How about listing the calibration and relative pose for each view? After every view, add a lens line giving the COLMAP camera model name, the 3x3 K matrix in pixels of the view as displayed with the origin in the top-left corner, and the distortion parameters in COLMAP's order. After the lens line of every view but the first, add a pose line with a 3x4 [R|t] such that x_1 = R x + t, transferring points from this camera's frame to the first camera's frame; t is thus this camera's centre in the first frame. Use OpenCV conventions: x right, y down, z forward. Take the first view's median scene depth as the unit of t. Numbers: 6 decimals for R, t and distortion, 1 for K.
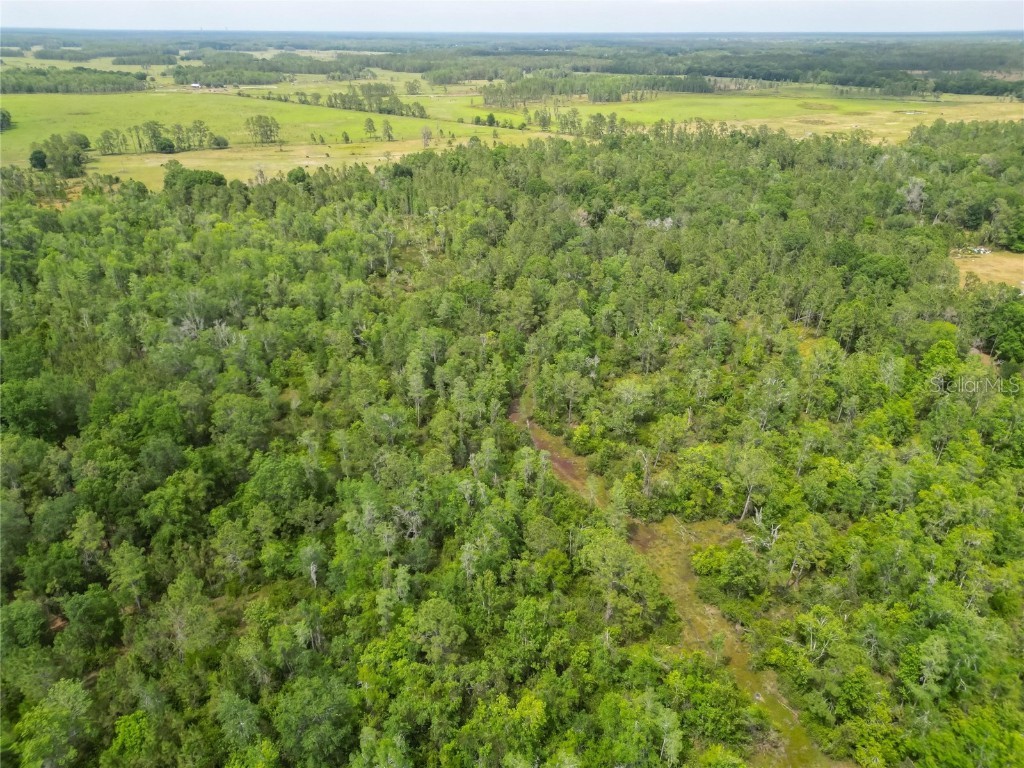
lens RADIAL K [[714.8, 0, 514.3], [0, 714.8, 380.5], [0, 0, 1]] dist [0.078048, -0.076469]
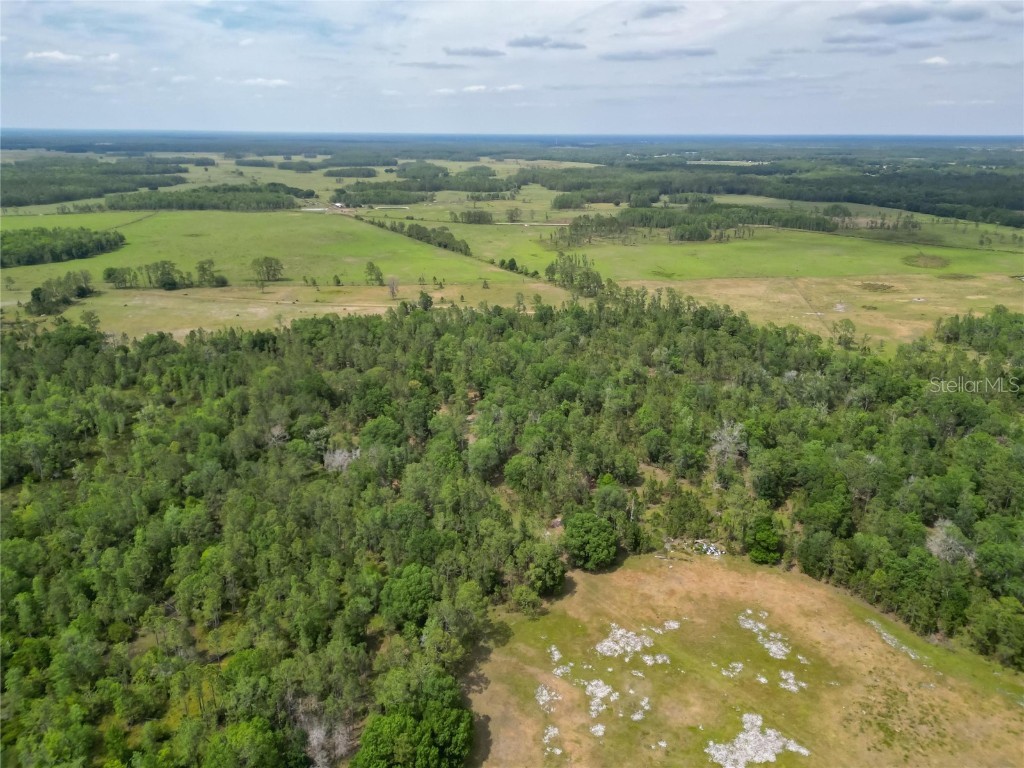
lens RADIAL K [[714.8, 0, 514.3], [0, 714.8, 380.5], [0, 0, 1]] dist [0.078048, -0.076469]
pose [[0.948819, 0.106795, -0.297215, 0.339962], [-0.141018, 0.985328, -0.096135, -0.131249], [0.282588, 0.133127, 0.949959, 0.103346]]
